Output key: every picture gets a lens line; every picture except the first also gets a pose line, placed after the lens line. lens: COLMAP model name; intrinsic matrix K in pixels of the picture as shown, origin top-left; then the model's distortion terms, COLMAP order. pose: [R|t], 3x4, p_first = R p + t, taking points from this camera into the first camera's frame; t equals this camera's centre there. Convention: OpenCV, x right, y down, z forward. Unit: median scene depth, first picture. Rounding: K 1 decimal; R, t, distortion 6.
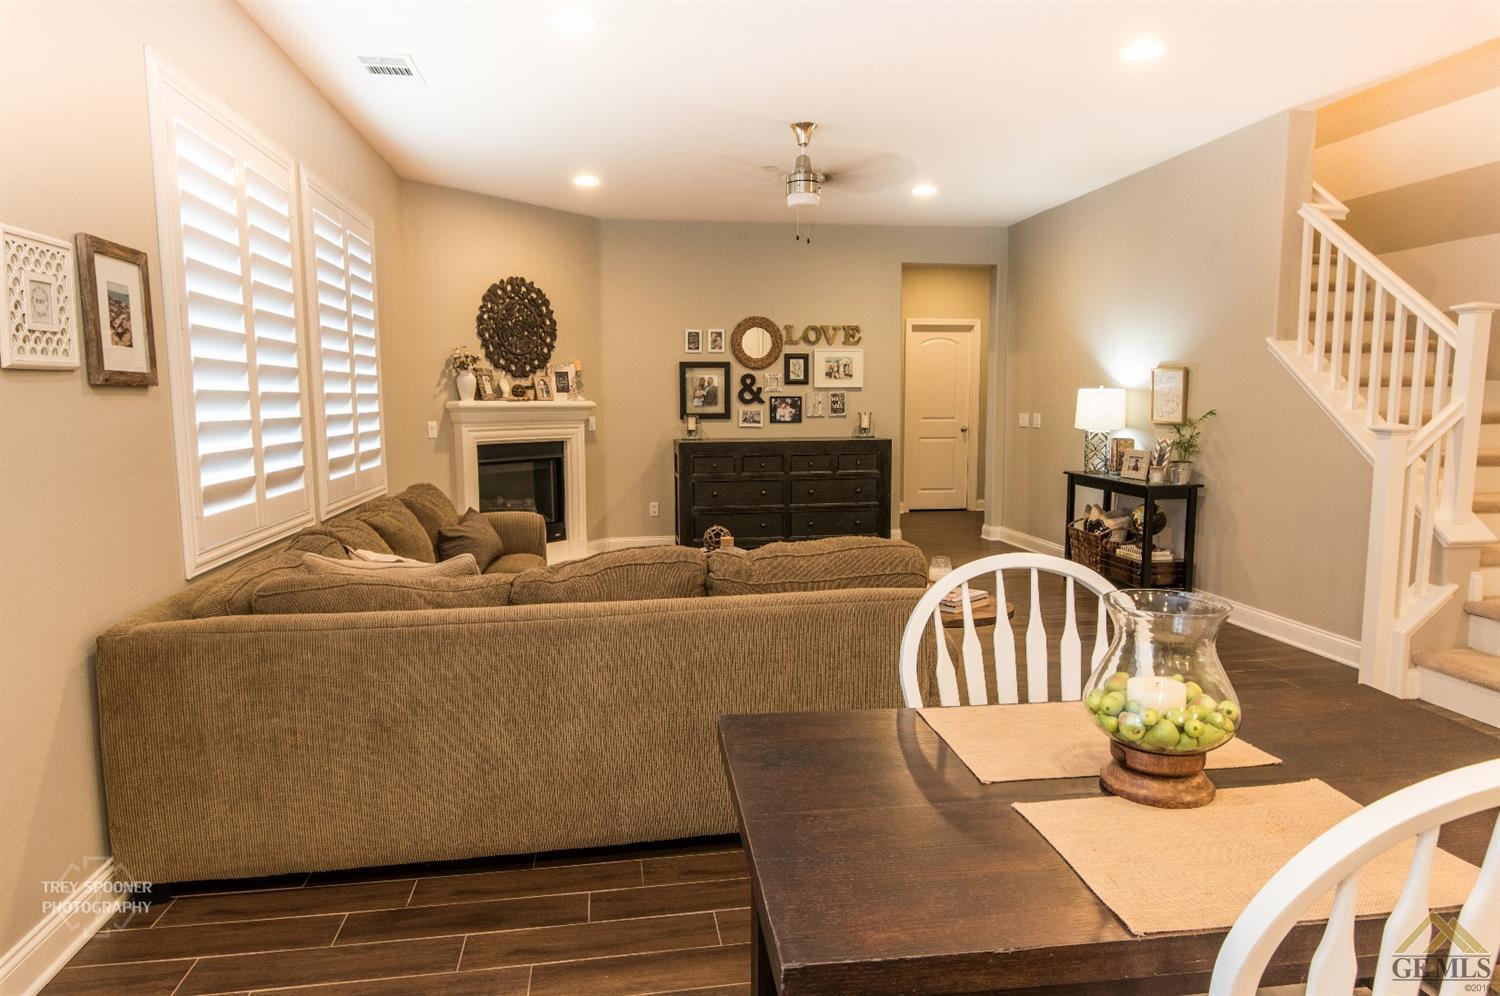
lens RADIAL K [[929.6, 0, 746.0], [0, 929.6, 501.1], [0, 0, 1]] dist [0.000471, -0.000642]
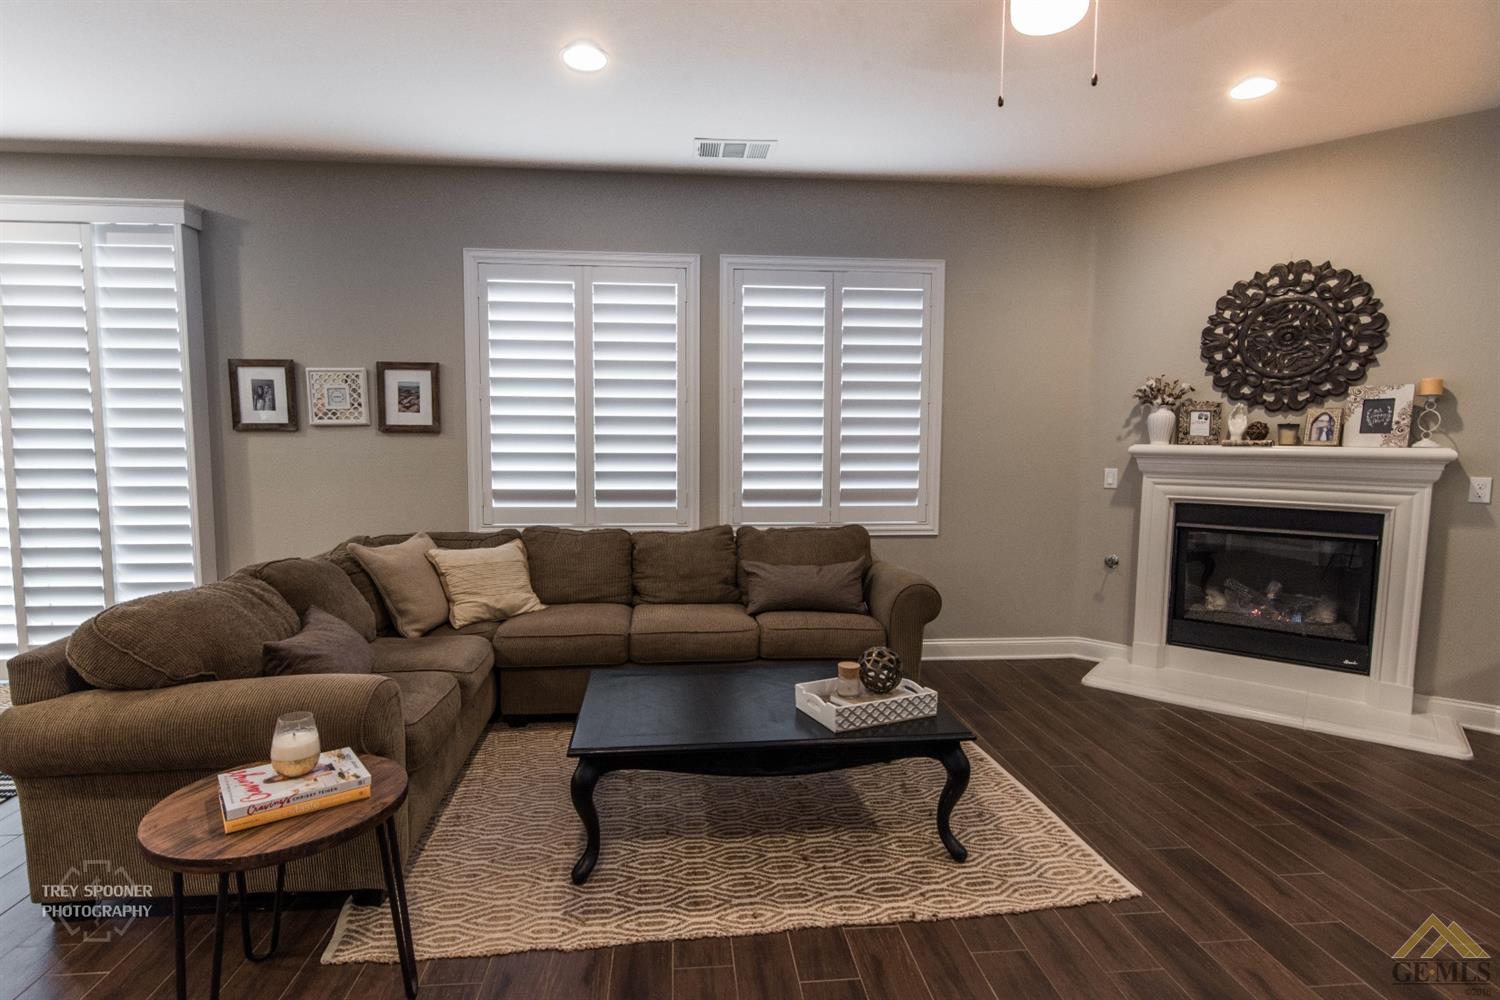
lens RADIAL K [[740.8, 0, 739.3], [0, 740.8, 500.5], [0, 0, 1]] dist [-0.001243, 0.003448]
pose [[-0.061800, 0.088863, -0.994125, 0.308215], [-0.114225, 0.988855, 0.095493, -0.072398], [0.991531, 0.119456, -0.050961, 0.617894]]
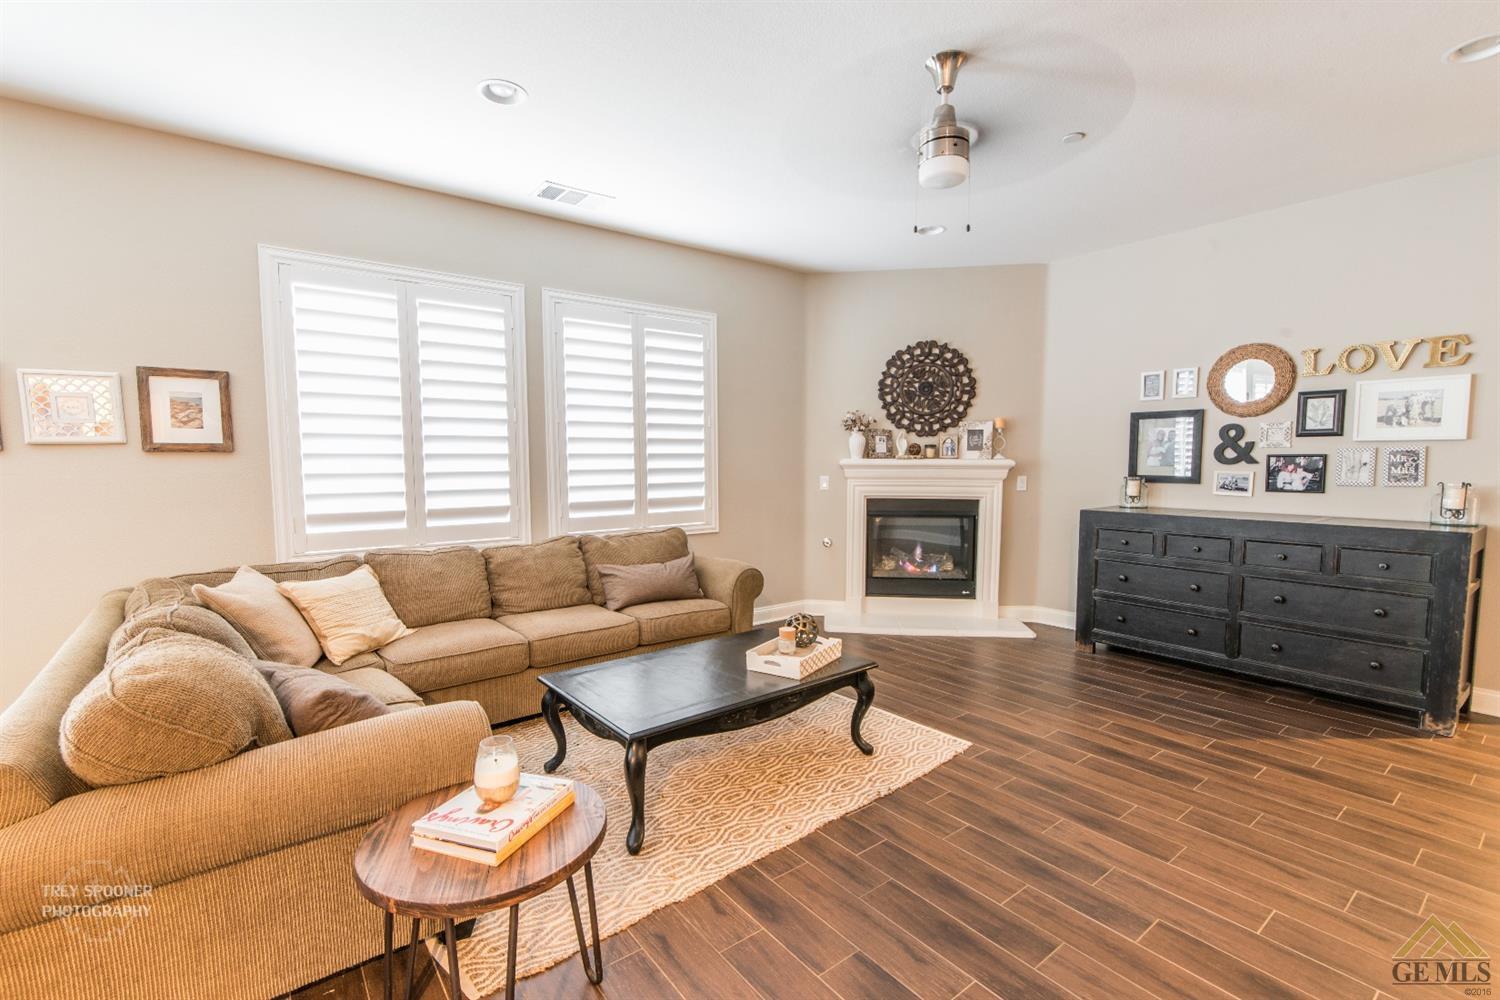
lens RADIAL K [[658.0, 0, 736.4], [0, 658.0, 509.1], [0, 0, 1]] dist [-0.000290, -0.000305]
pose [[0.472657, 0.074582, -0.878085, 0.299189], [-0.096563, 0.994796, 0.032517, -0.052736], [0.875940, 0.069421, 0.477399, 0.447172]]
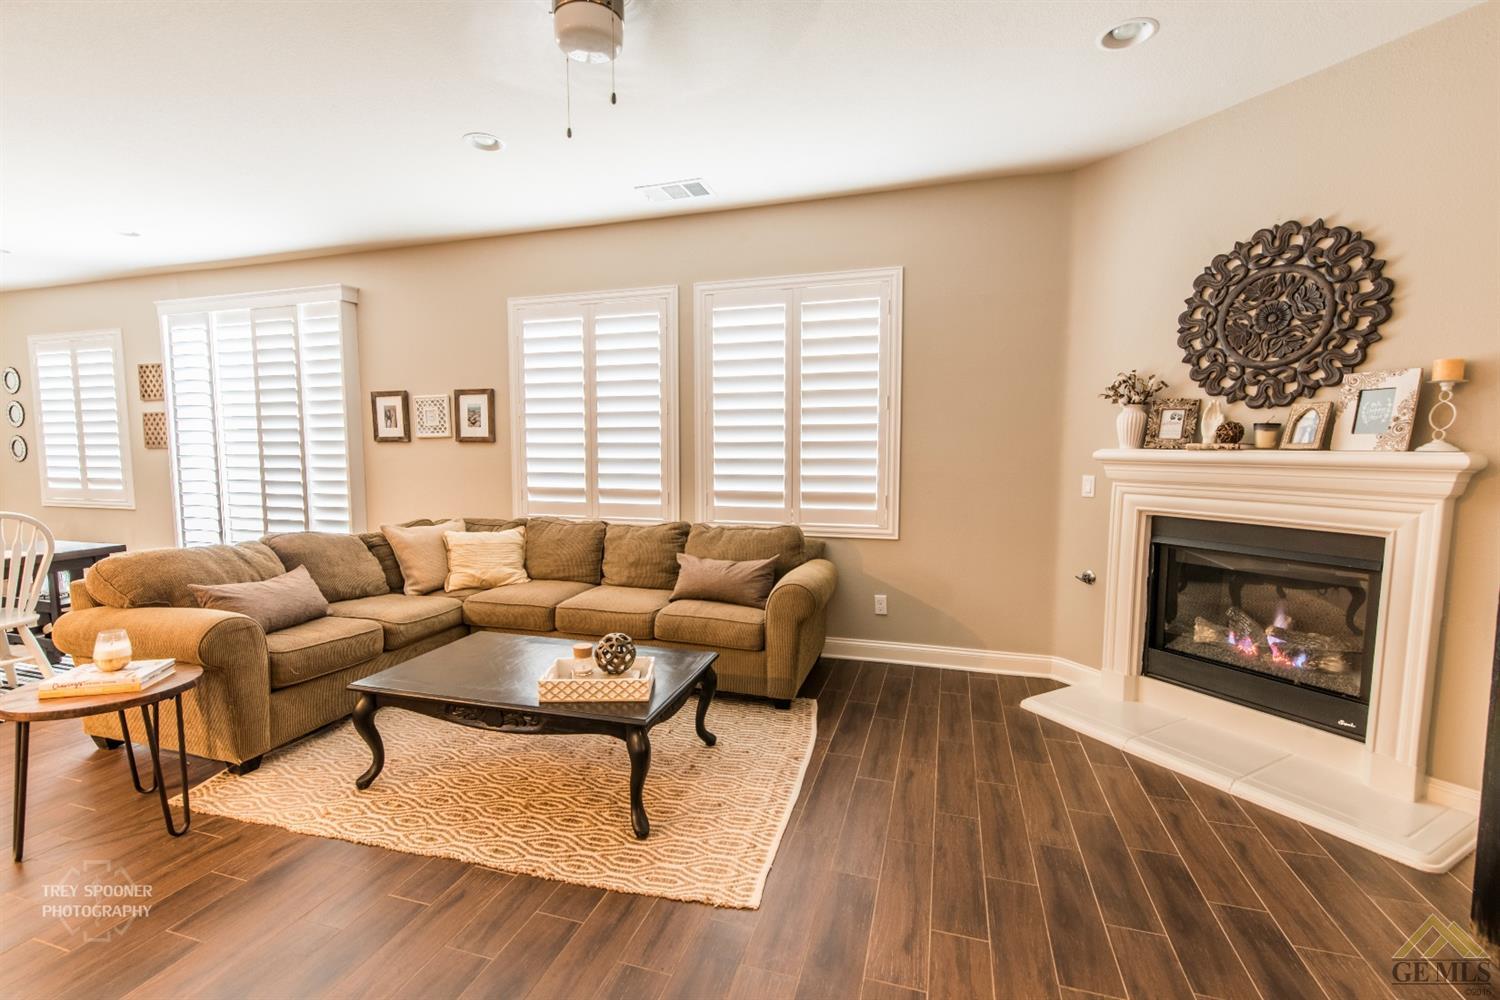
lens RADIAL K [[658.0, 0, 749.7], [0, 658.0, 503.4], [0, 0, 1]] dist [-0.000290, -0.000305]
pose [[-0.433904, 0.083607, -0.897072, 0.237103], [-0.095063, 0.985879, 0.137864, -0.097130], [0.895930, 0.145098, -0.419829, 0.859721]]
